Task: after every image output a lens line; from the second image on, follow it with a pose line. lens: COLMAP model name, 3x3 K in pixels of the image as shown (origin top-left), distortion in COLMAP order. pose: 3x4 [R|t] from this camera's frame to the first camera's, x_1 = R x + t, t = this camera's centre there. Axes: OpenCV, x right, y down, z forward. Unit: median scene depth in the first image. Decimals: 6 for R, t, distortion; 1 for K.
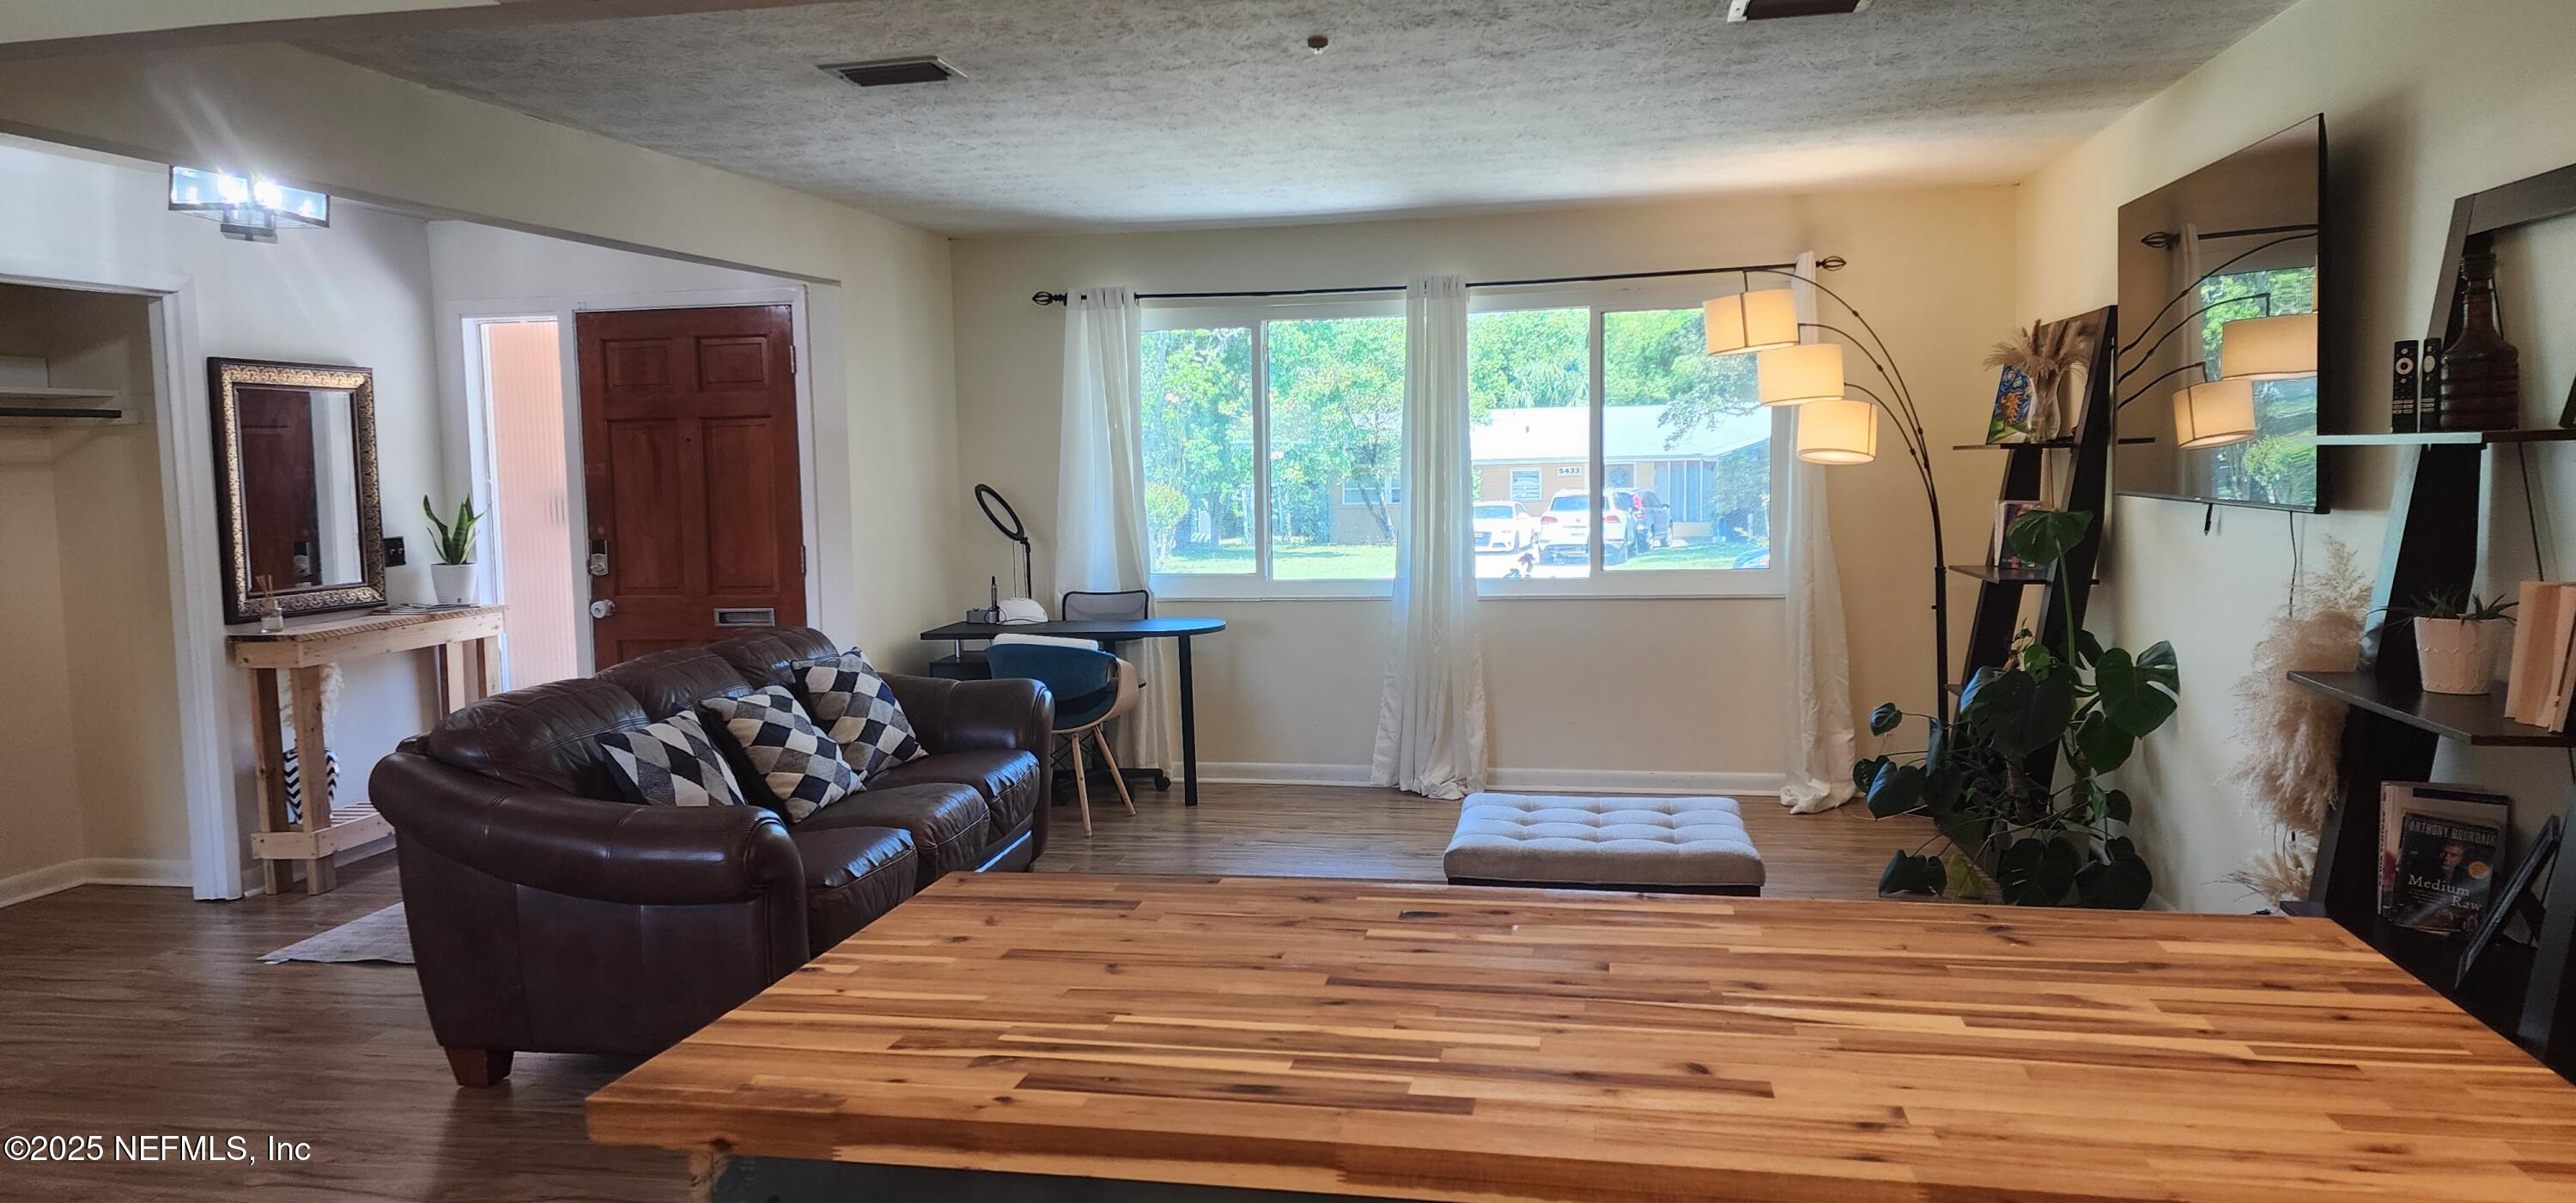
lens RADIAL K [[1707.3, 0, 1277.0], [0, 1707.3, 603.0], [0, 0, 1]] dist [0.084002, -0.082535]
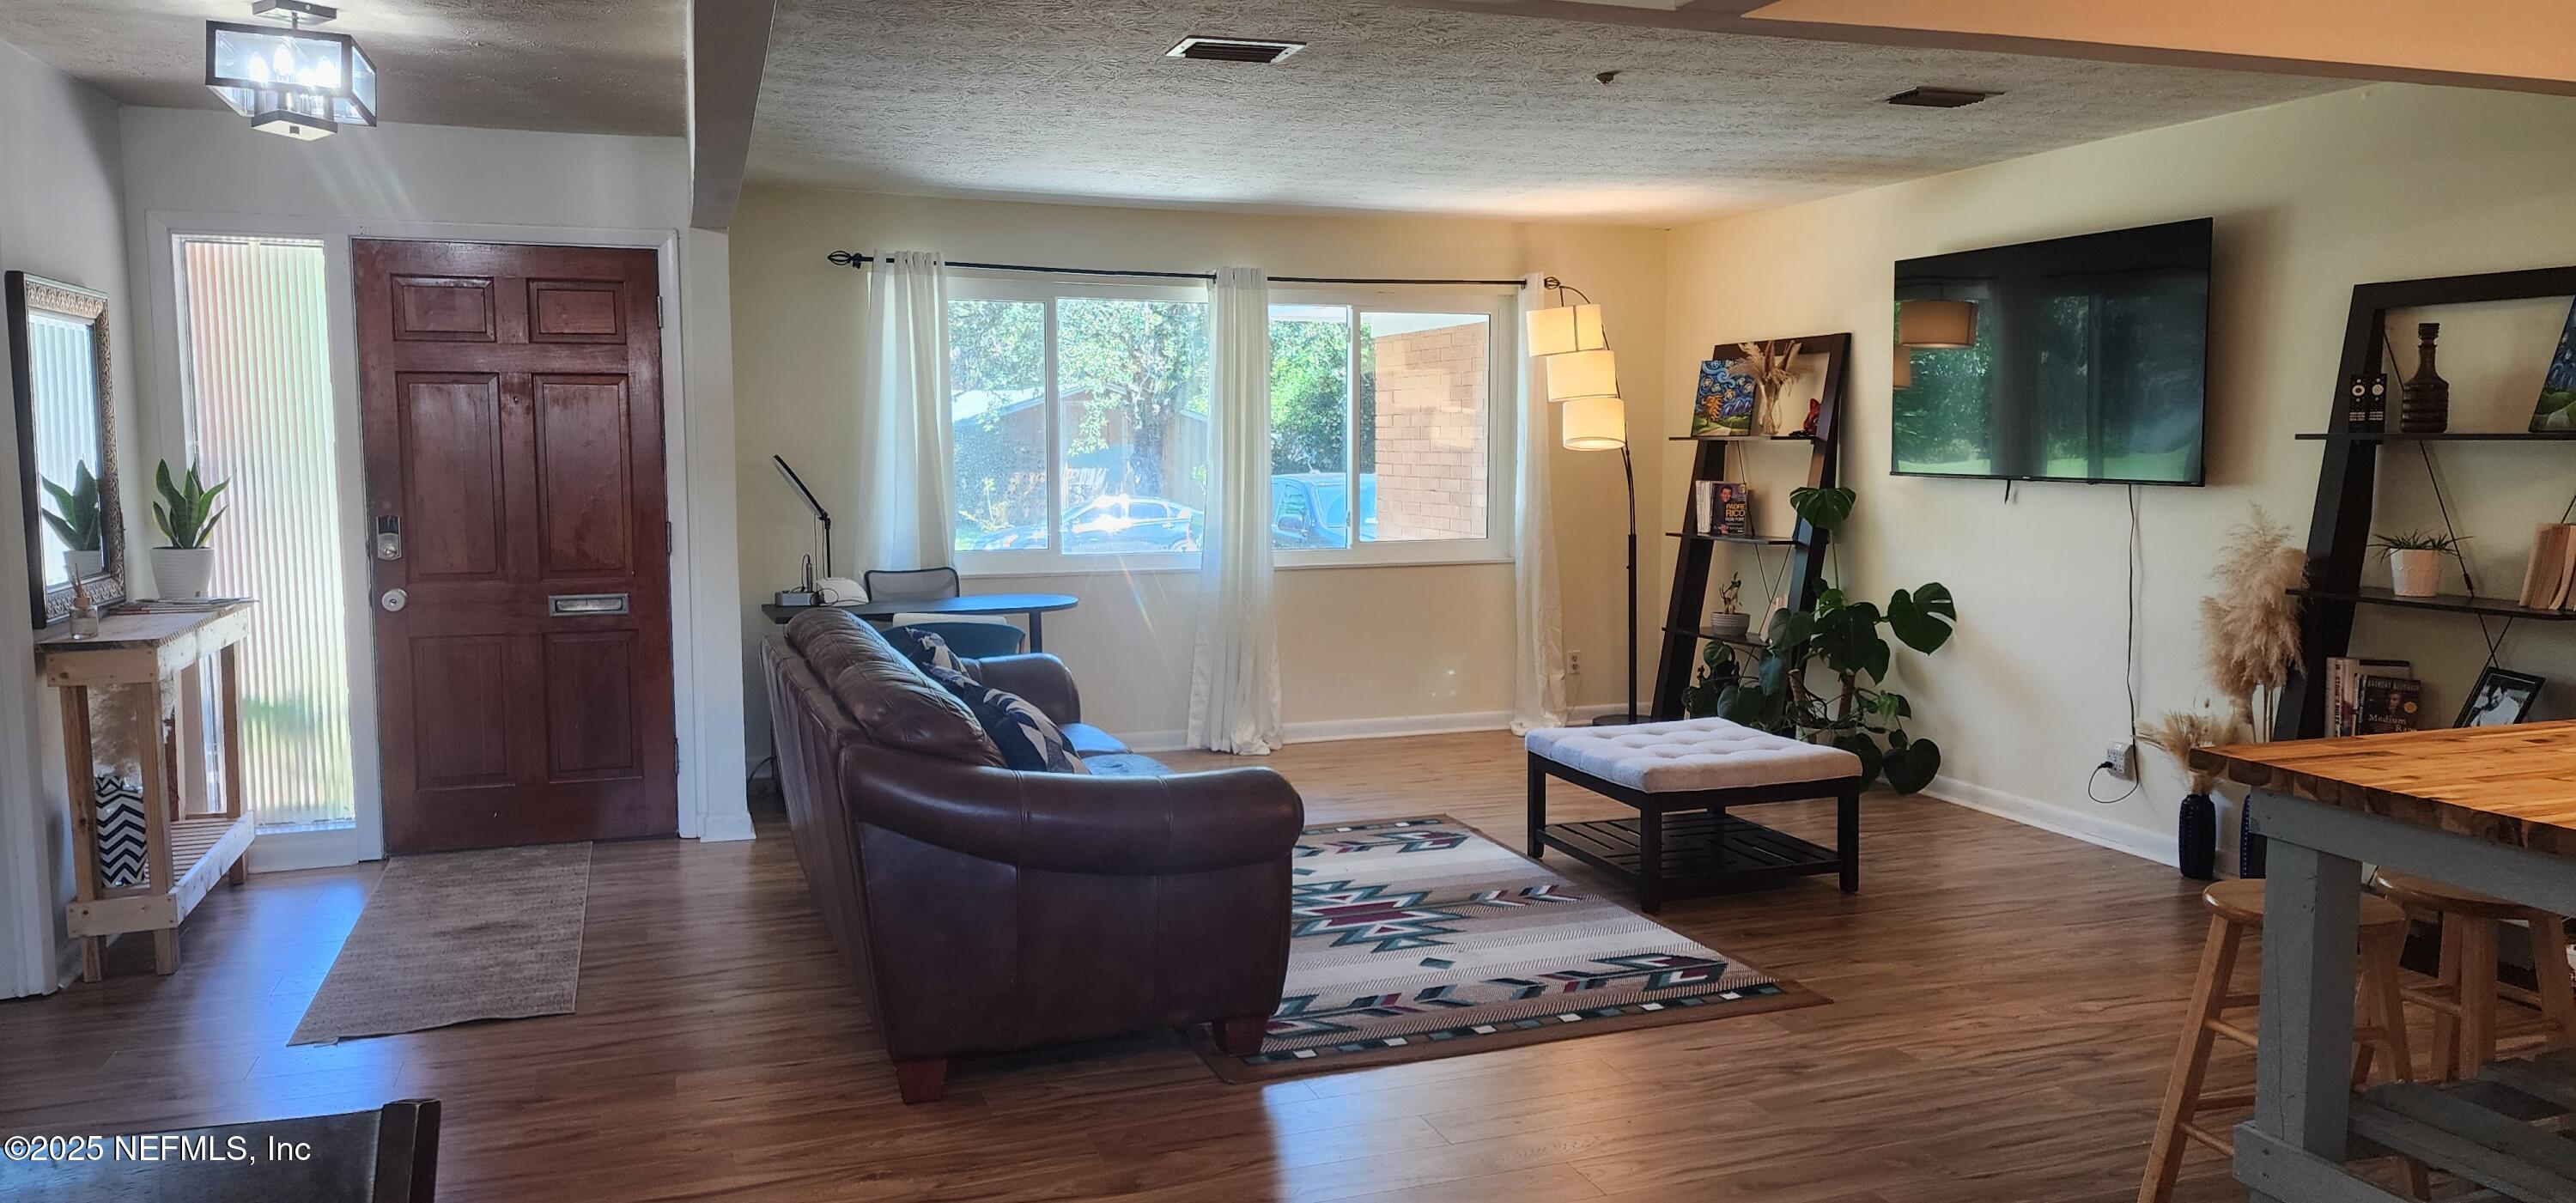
lens RADIAL K [[1707.3, 0, 1291.2], [0, 1707.3, 592.0], [0, 0, 1]] dist [0.084002, -0.082535]
pose [[0.861323, -0.026400, 0.507371, -0.500870], [0.025505, 0.999637, 0.008717, 0.003732], [-0.507417, 0.005432, 0.861684, 0.073865]]
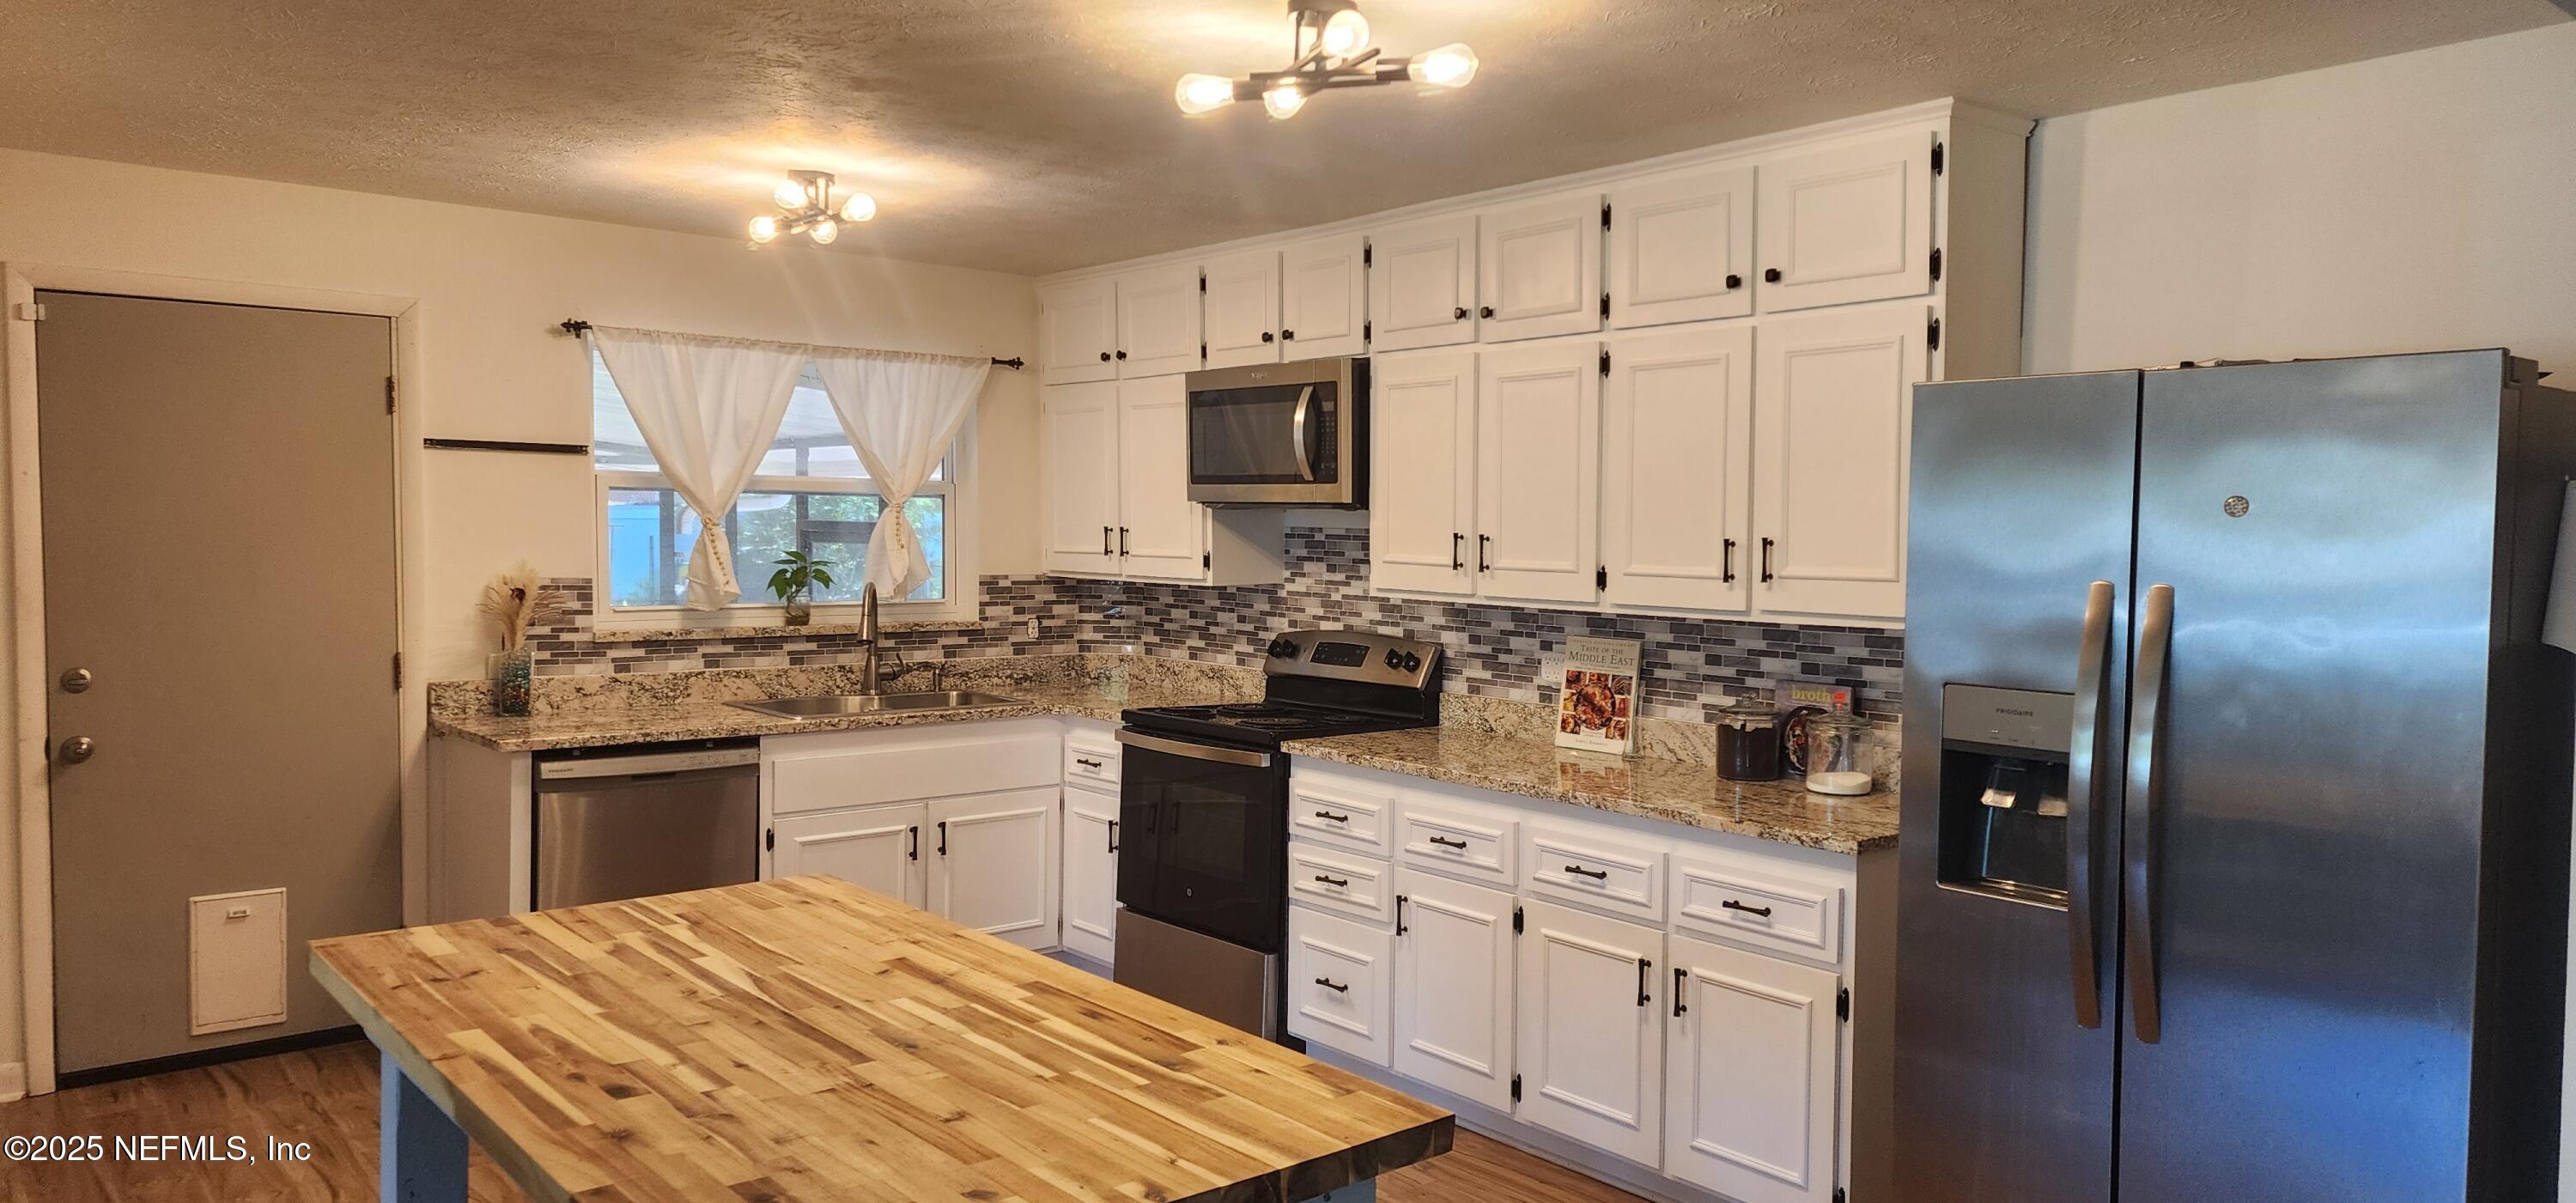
lens RADIAL K [[1707.3, 0, 1298.5], [0, 1707.3, 610.2], [0, 0, 1]] dist [0.084002, -0.082535]
pose [[-0.779772, -0.017900, 0.625808, -0.249885], [0.057844, 0.993256, 0.100486, -0.049406], [-0.623386, 0.114556, -0.773477, 0.457206]]
